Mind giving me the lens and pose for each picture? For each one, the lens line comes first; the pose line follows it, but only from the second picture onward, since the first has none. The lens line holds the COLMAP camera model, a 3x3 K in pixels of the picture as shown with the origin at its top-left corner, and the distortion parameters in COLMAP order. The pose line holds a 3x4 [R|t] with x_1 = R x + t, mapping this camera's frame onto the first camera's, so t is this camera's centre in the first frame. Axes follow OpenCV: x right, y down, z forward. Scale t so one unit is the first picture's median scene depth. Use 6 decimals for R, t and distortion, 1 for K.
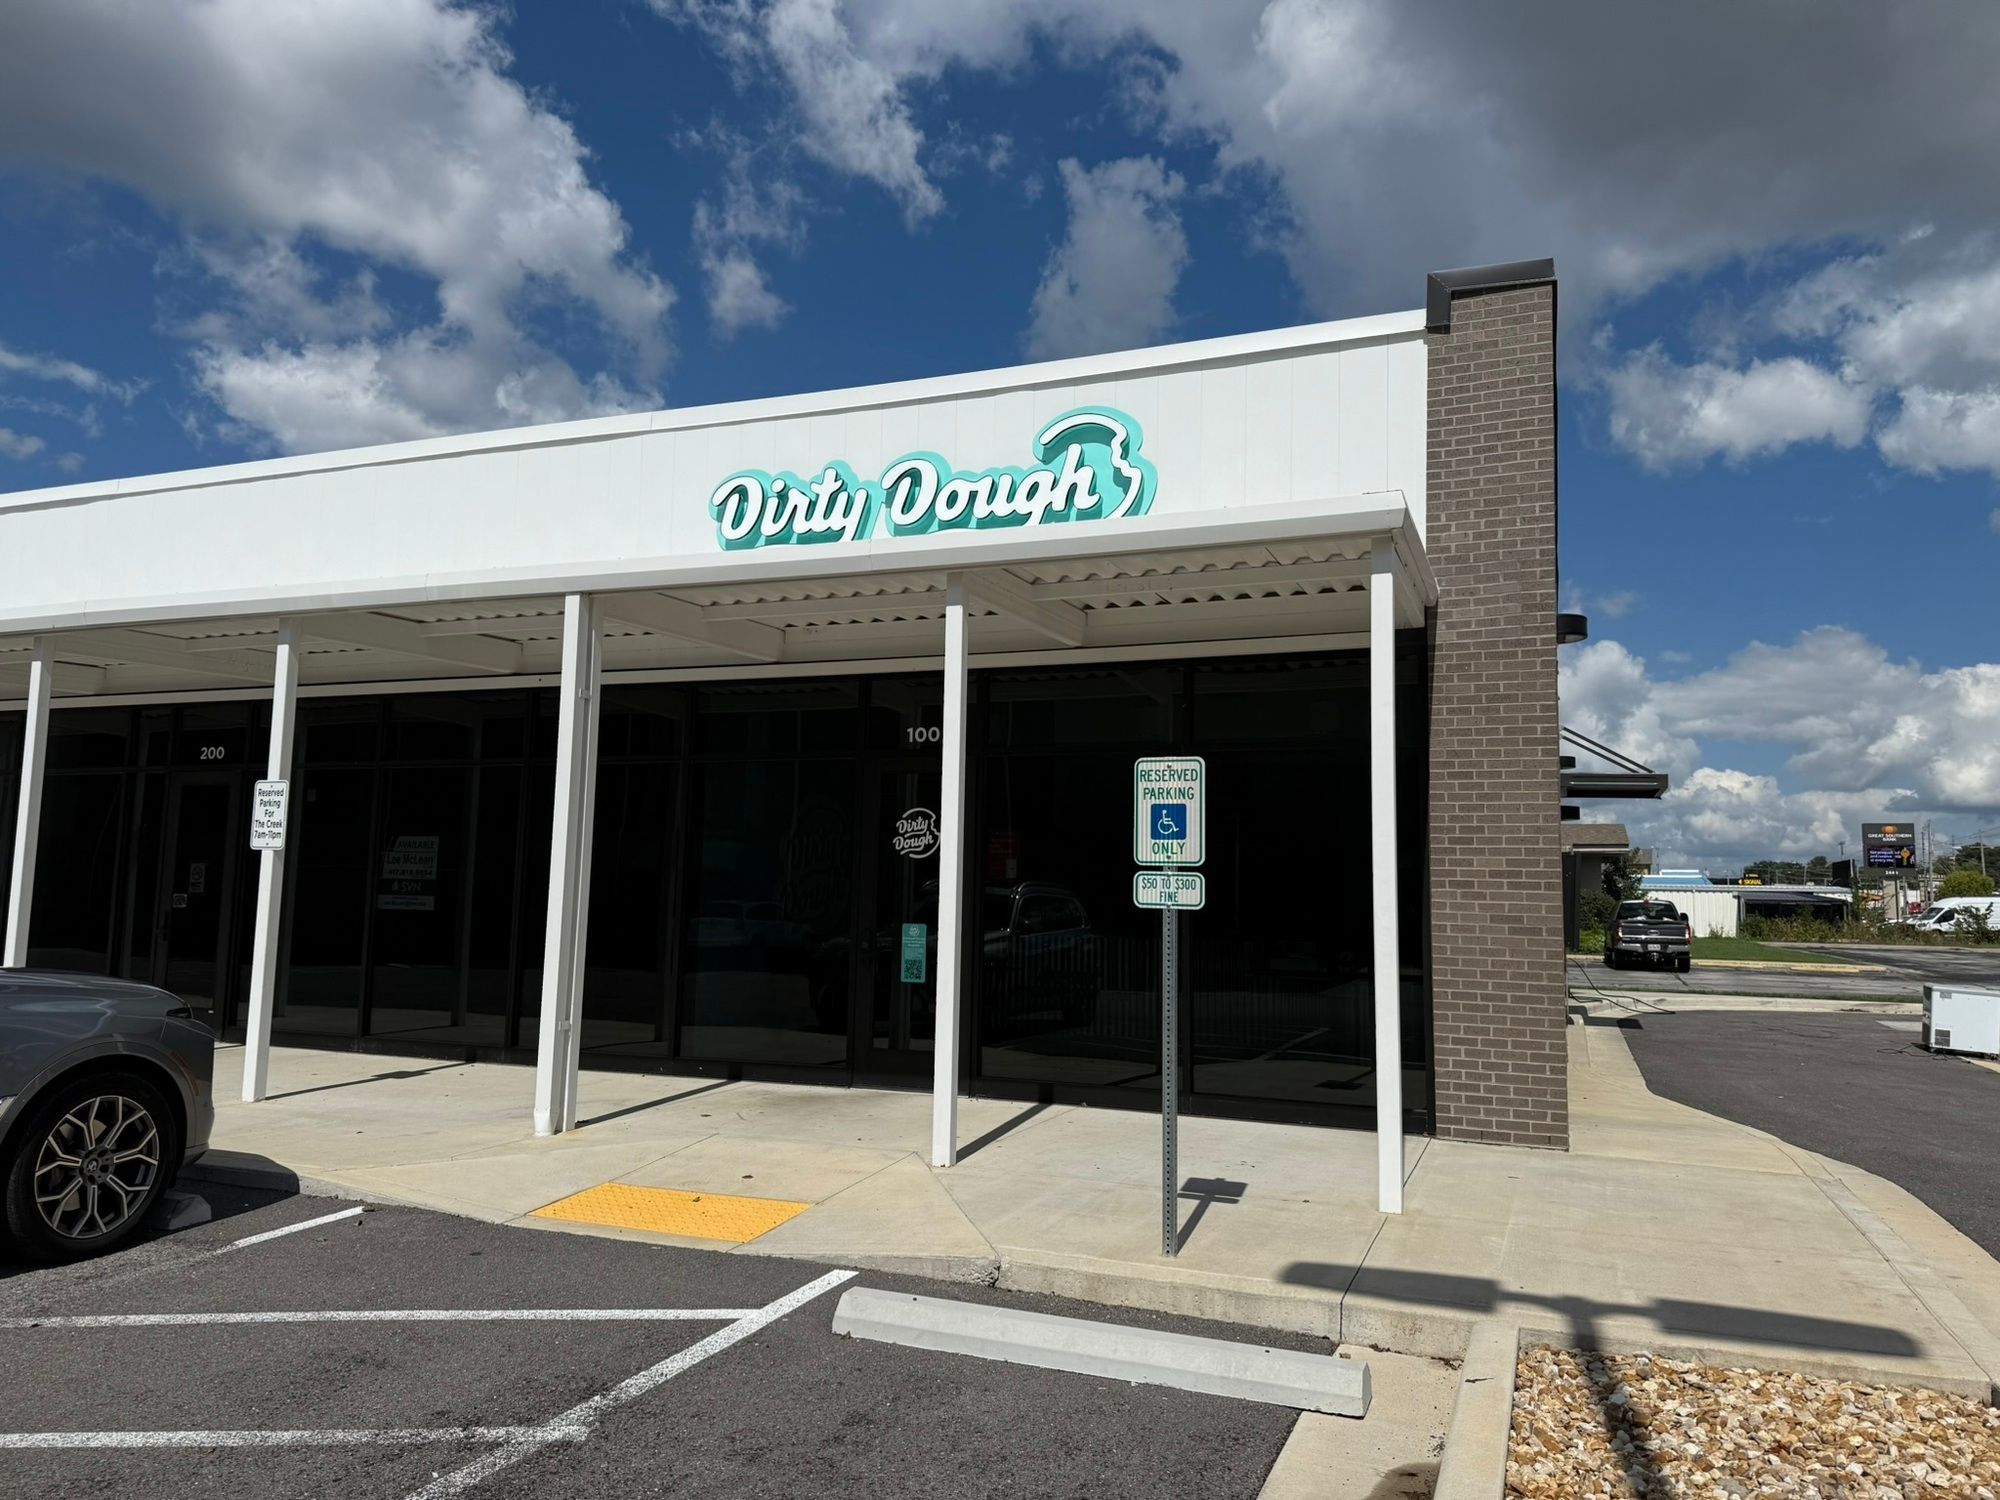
lens RADIAL K [[1365.3, 0, 991.7], [0, 1365.3, 746.9], [0, 0, 1]] dist [0.085292, -0.104212]
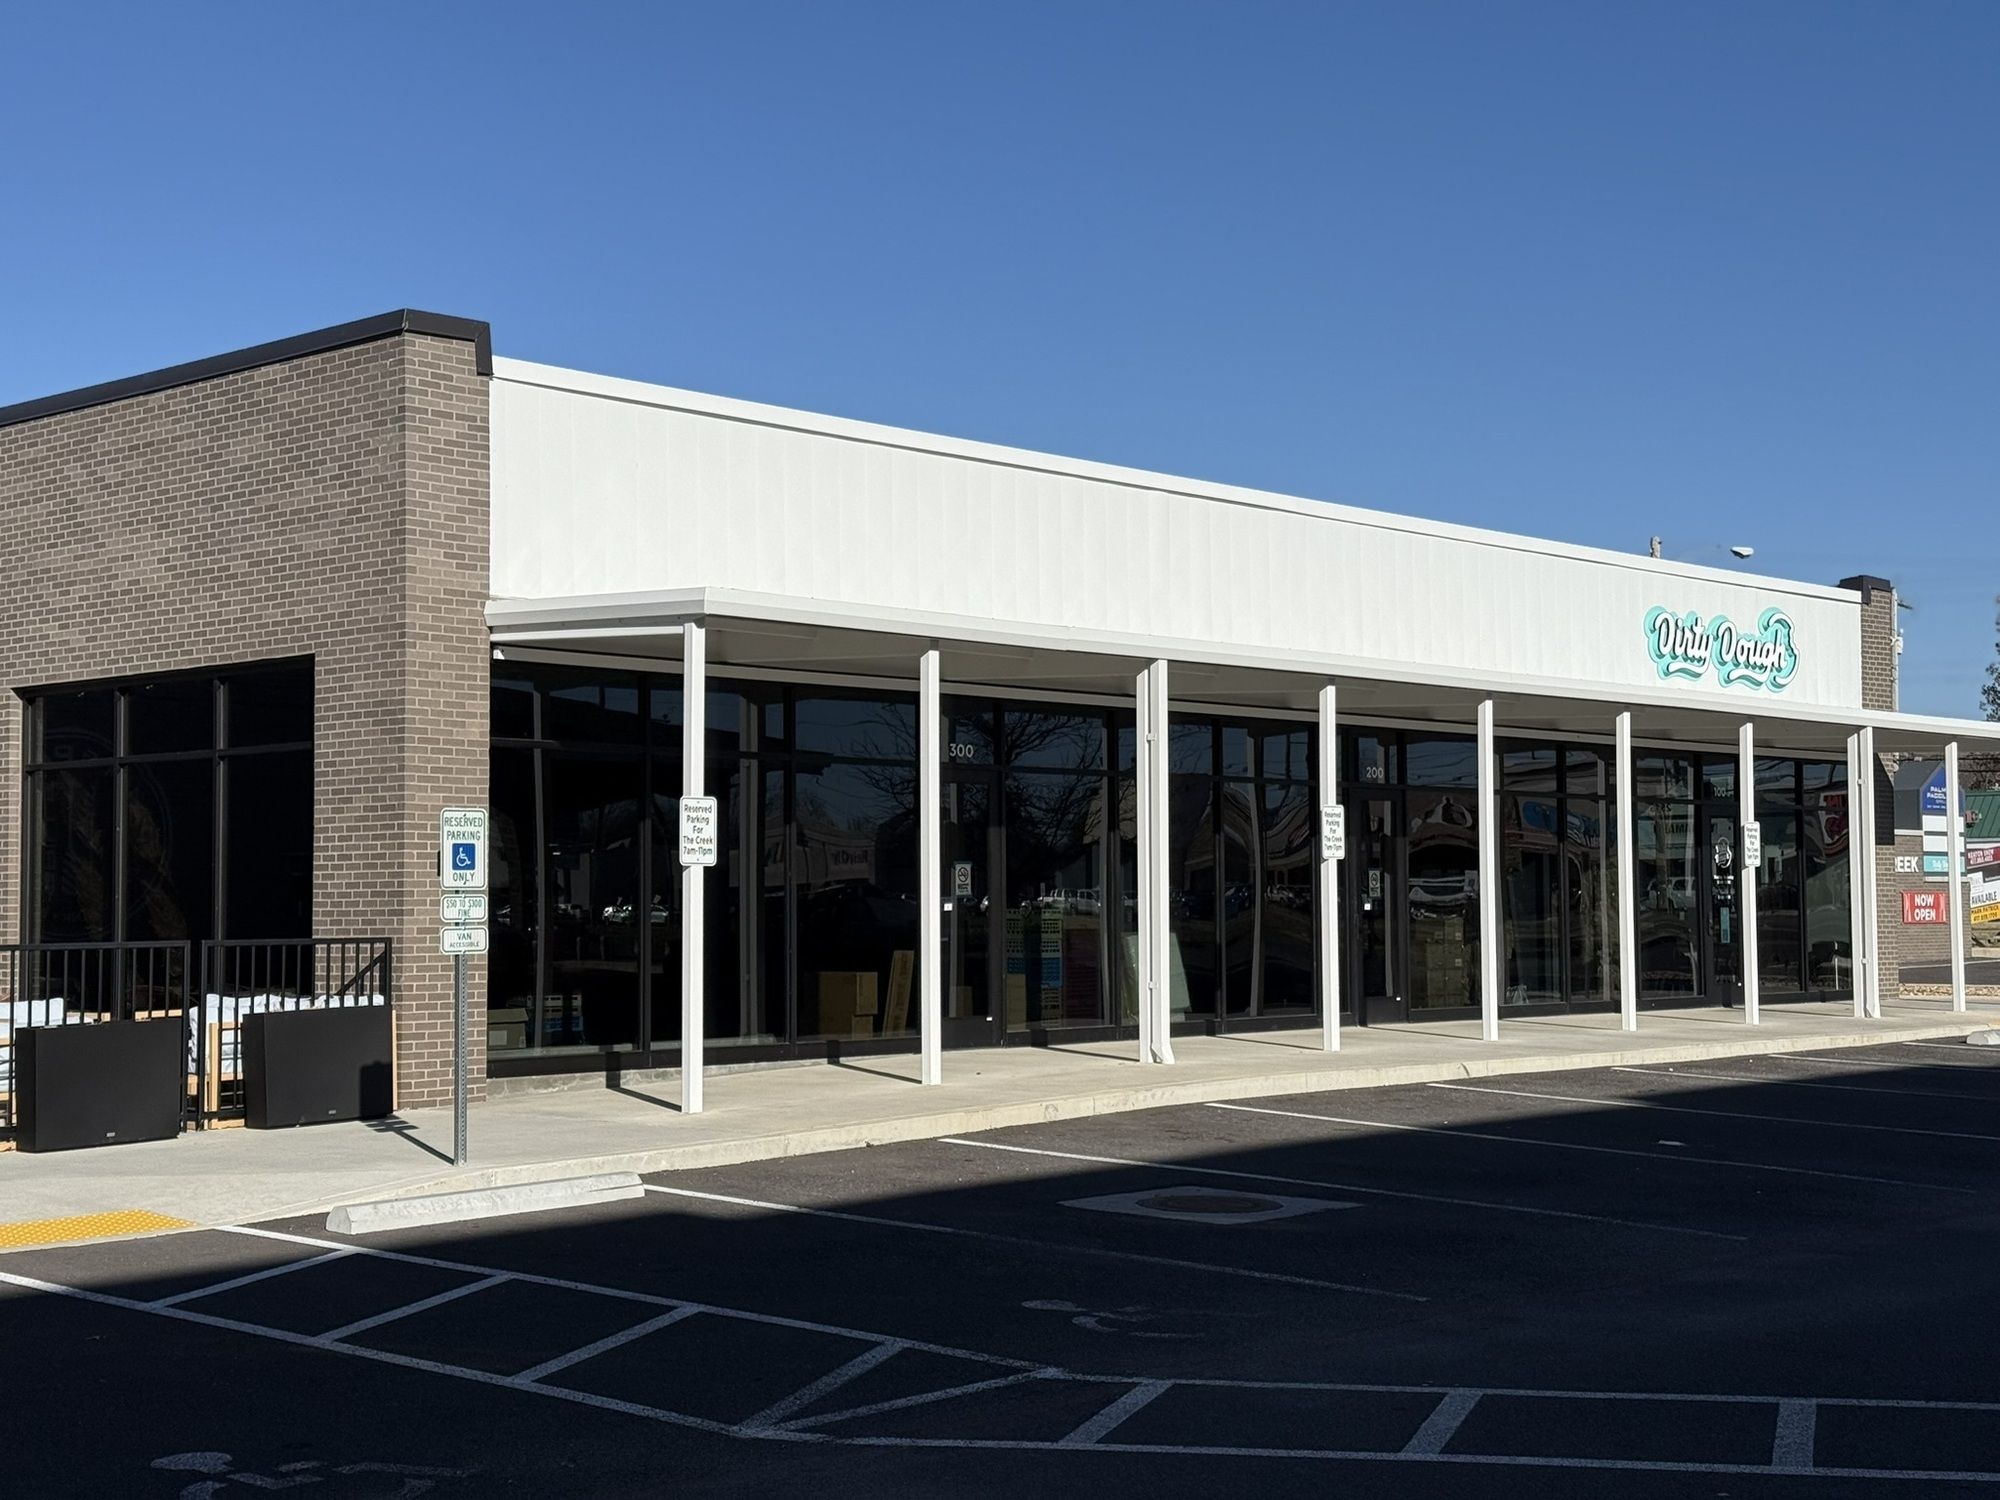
lens RADIAL K [[2775.1, 0, 1000.0], [0, 2775.1, 750.0], [0, 0, 1]] dist [0.093544, 0.051424]
pose [[0.365364, 0.030030, 0.930380, -3.325738], [-0.094763, 0.995487, 0.005083, 0.006274], [-0.926029, -0.090023, 0.366560, 0.556786]]
